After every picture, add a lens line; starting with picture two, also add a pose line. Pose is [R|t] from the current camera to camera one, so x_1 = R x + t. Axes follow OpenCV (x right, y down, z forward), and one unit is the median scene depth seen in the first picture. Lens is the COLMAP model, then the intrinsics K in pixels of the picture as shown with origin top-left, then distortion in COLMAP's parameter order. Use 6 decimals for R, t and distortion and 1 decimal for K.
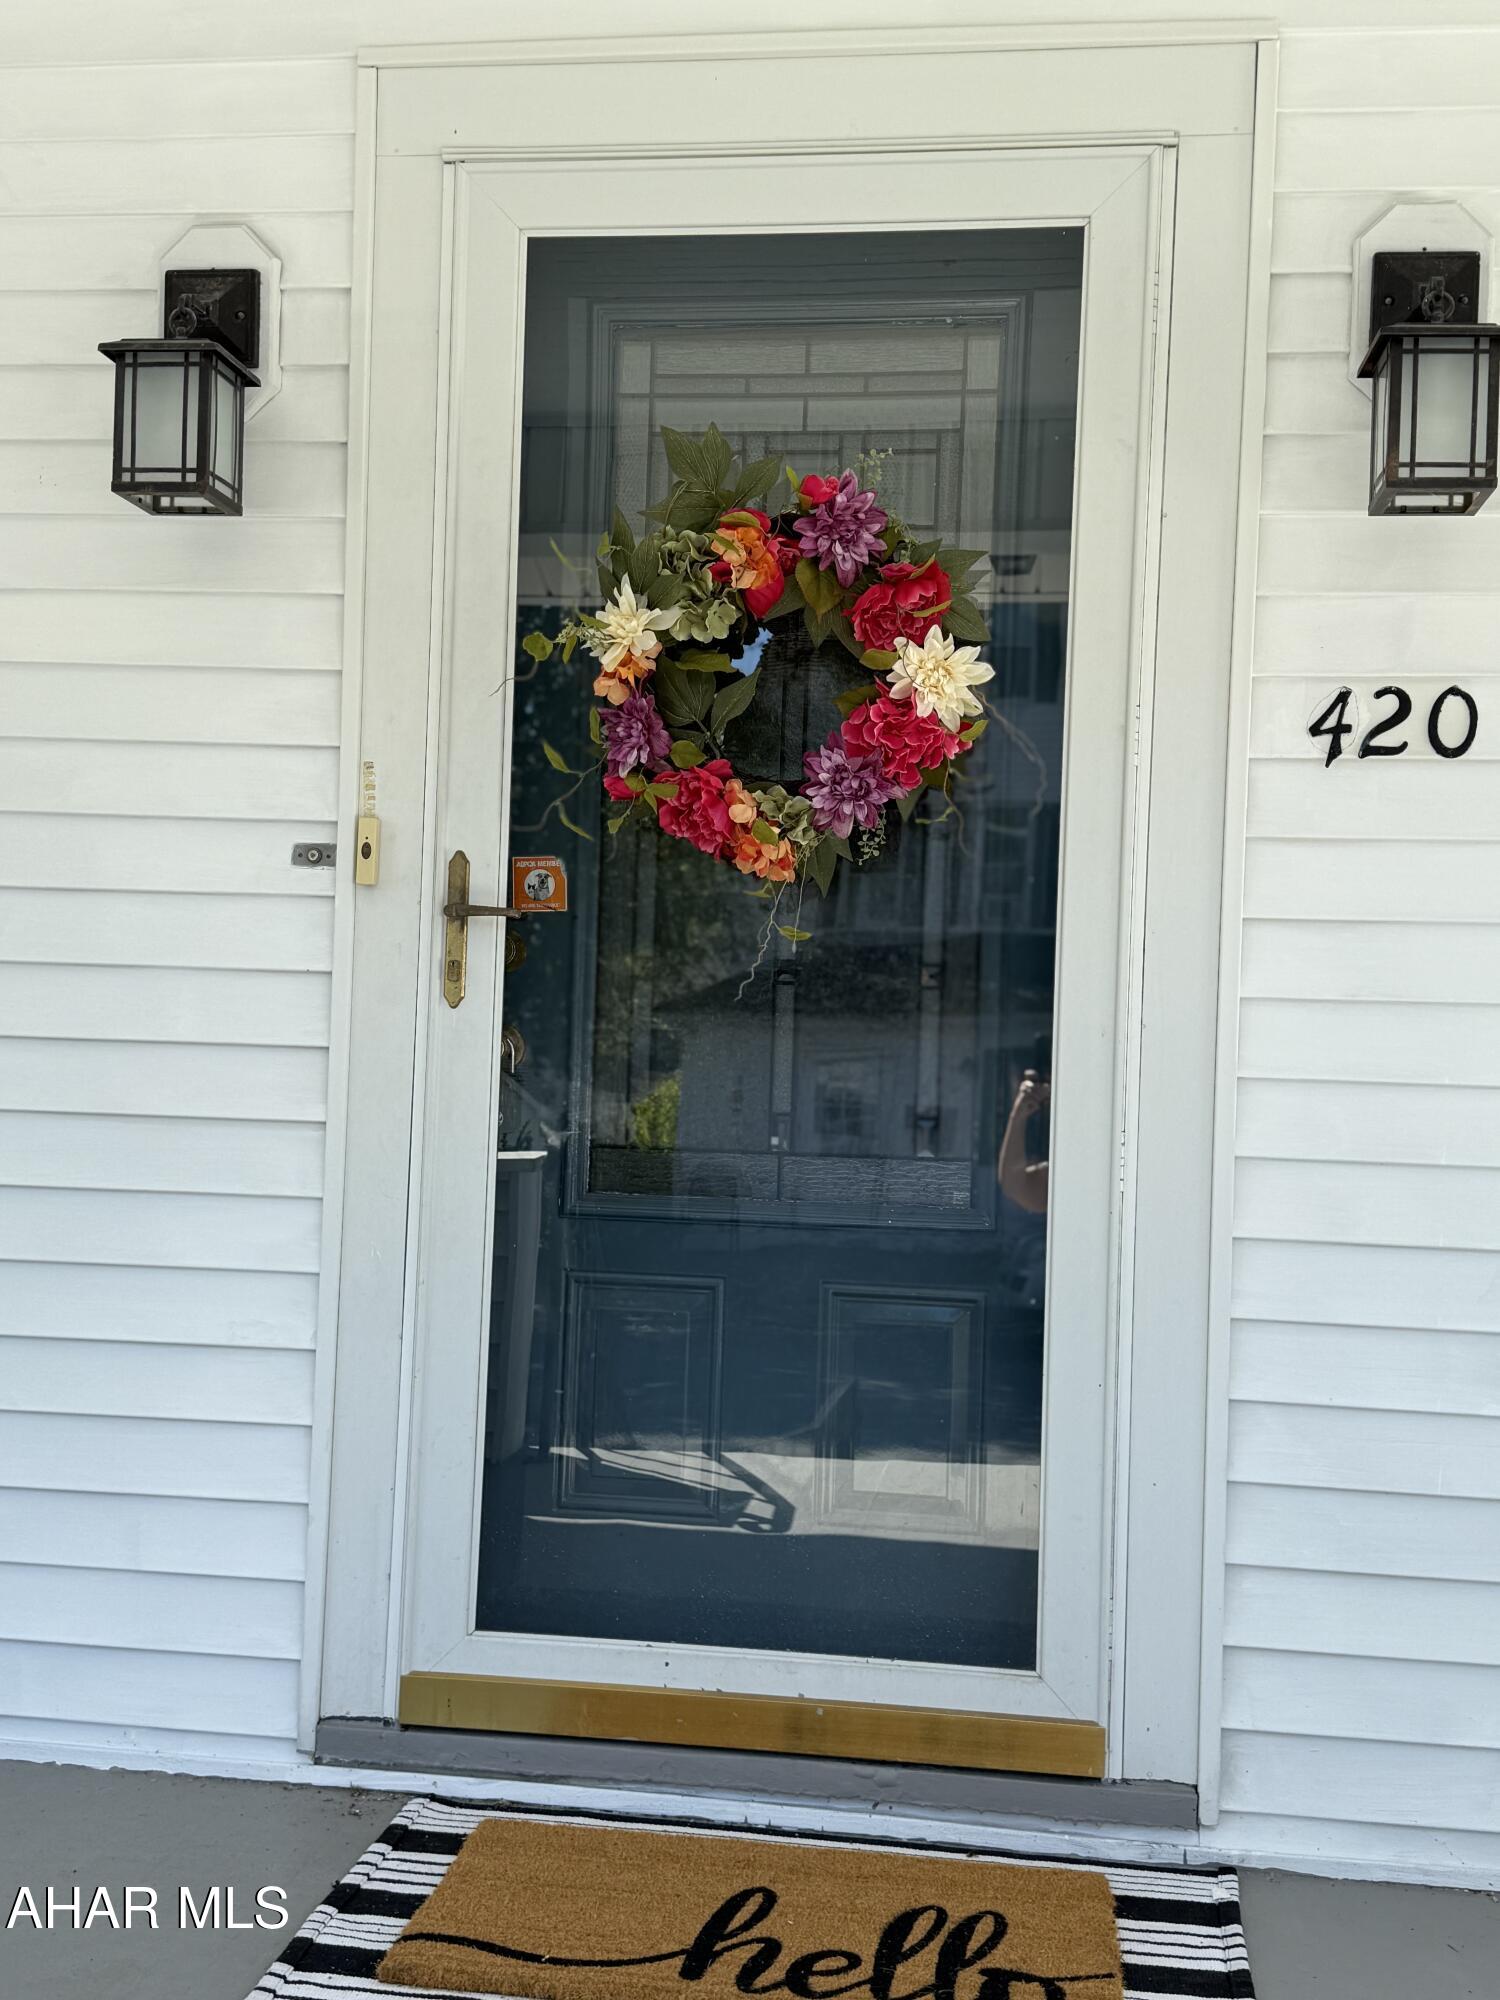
lens RADIAL K [[2207.7, 0, 738.3], [0, 2207.7, 992.4], [0, 0, 1]] dist [0.092141, 0.000000]
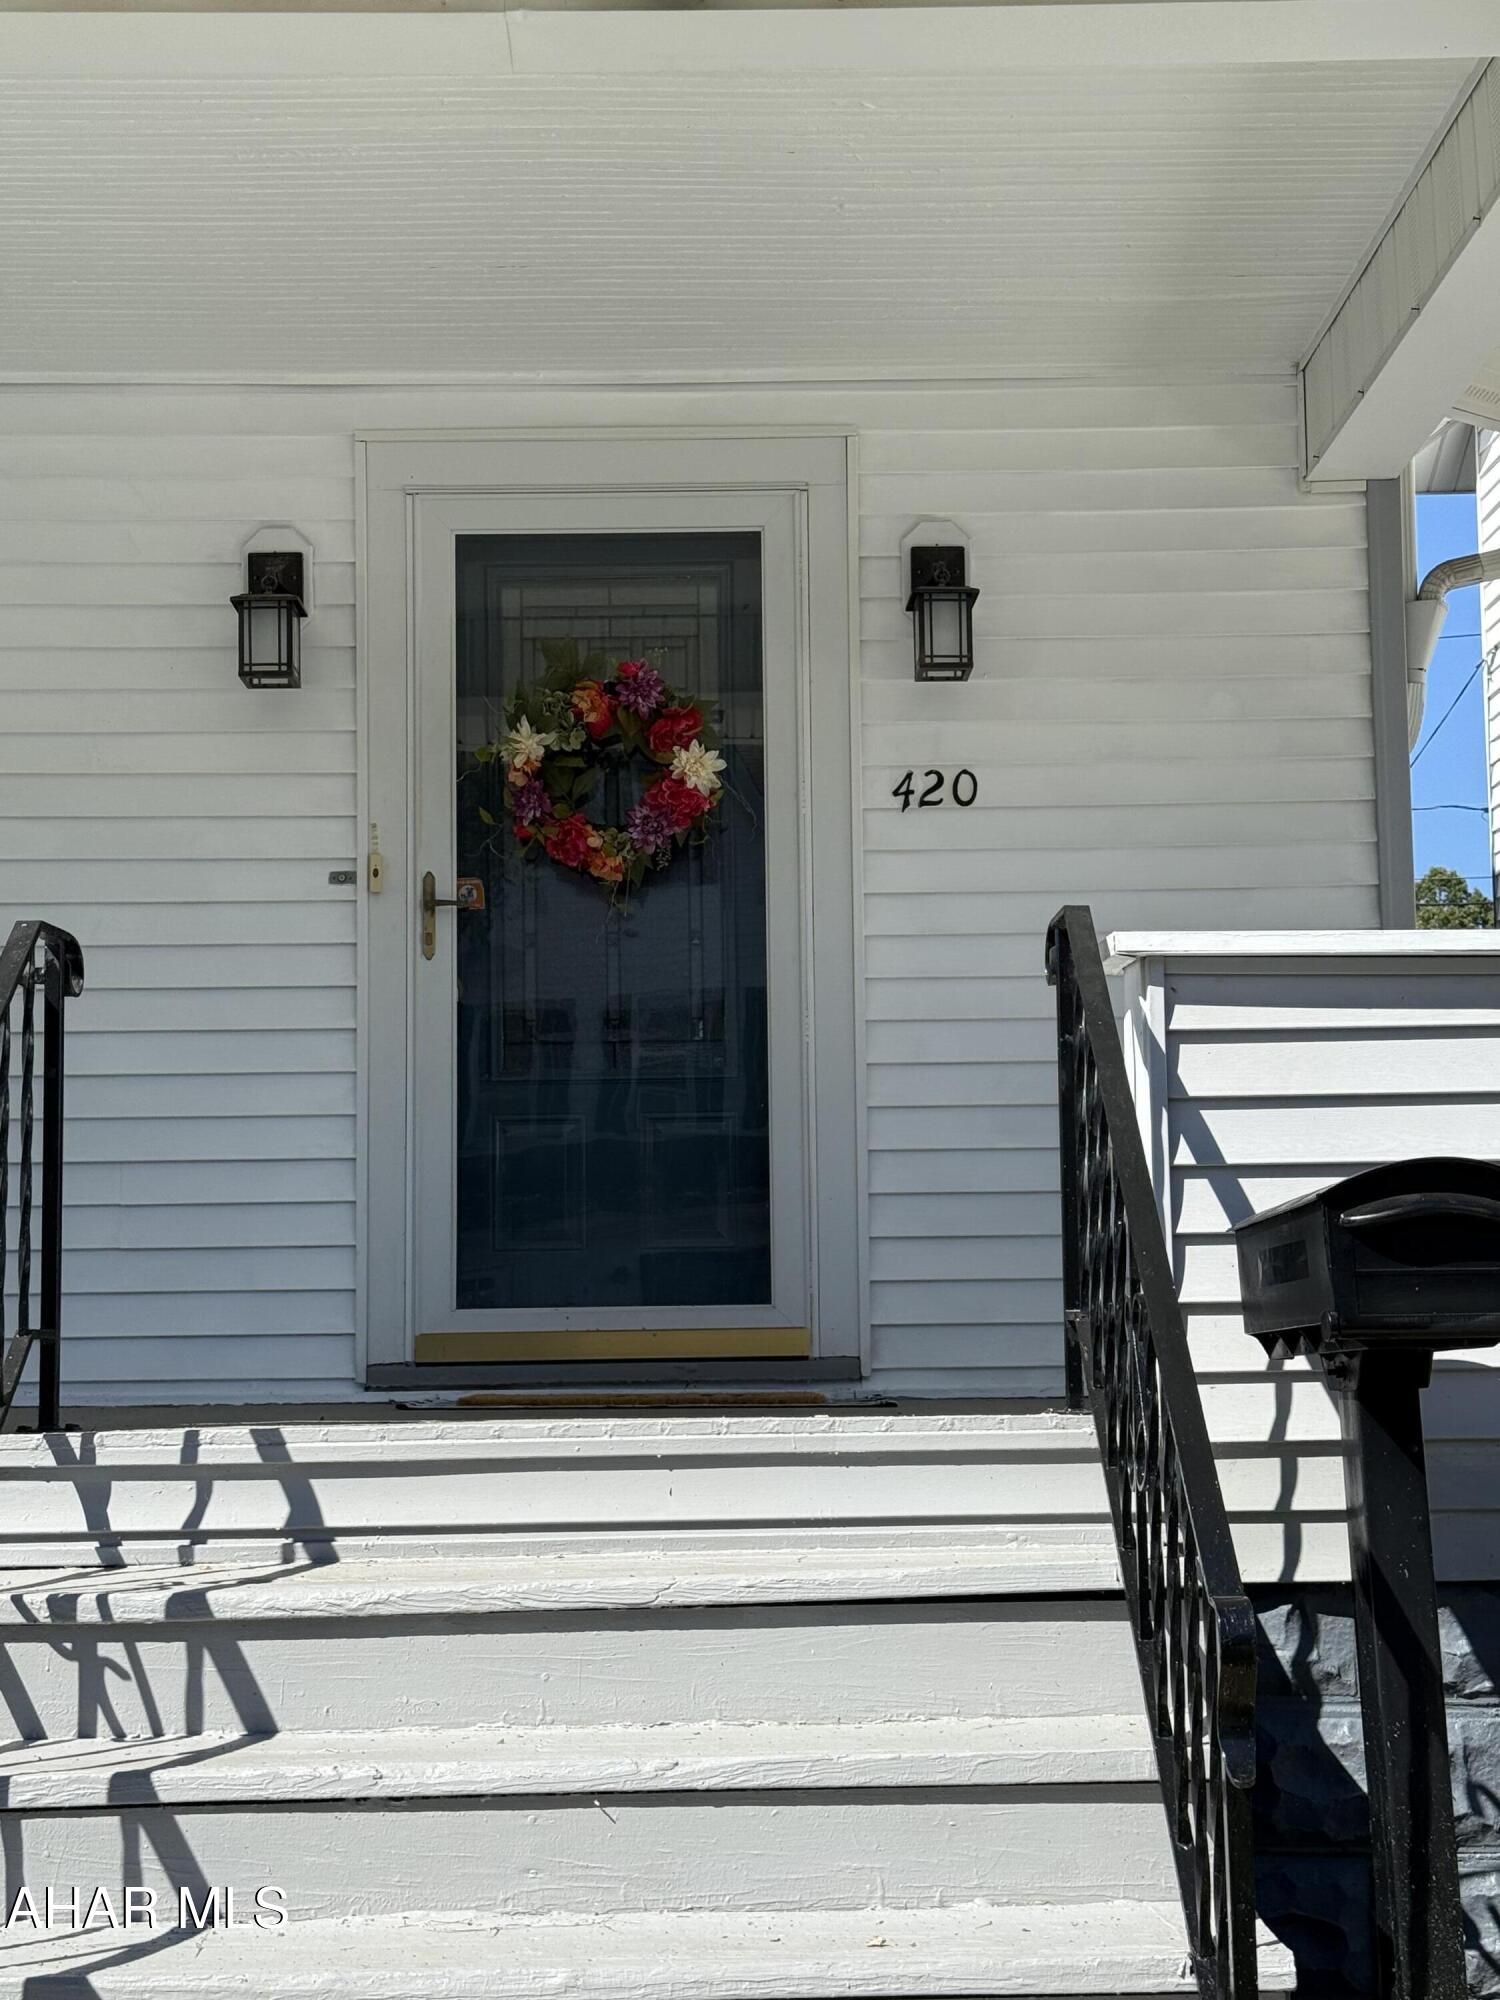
lens RADIAL K [[2926.4, 0, 751.7], [0, 2926.4, 1002.2], [0, 0, 1]] dist [0.083756, 0.000000]
pose [[0.987090, -0.029339, 0.157456, -0.249688], [0.045499, 0.993944, -0.100030, 0.292938], [-0.153567, 0.105903, 0.982447, -1.362238]]
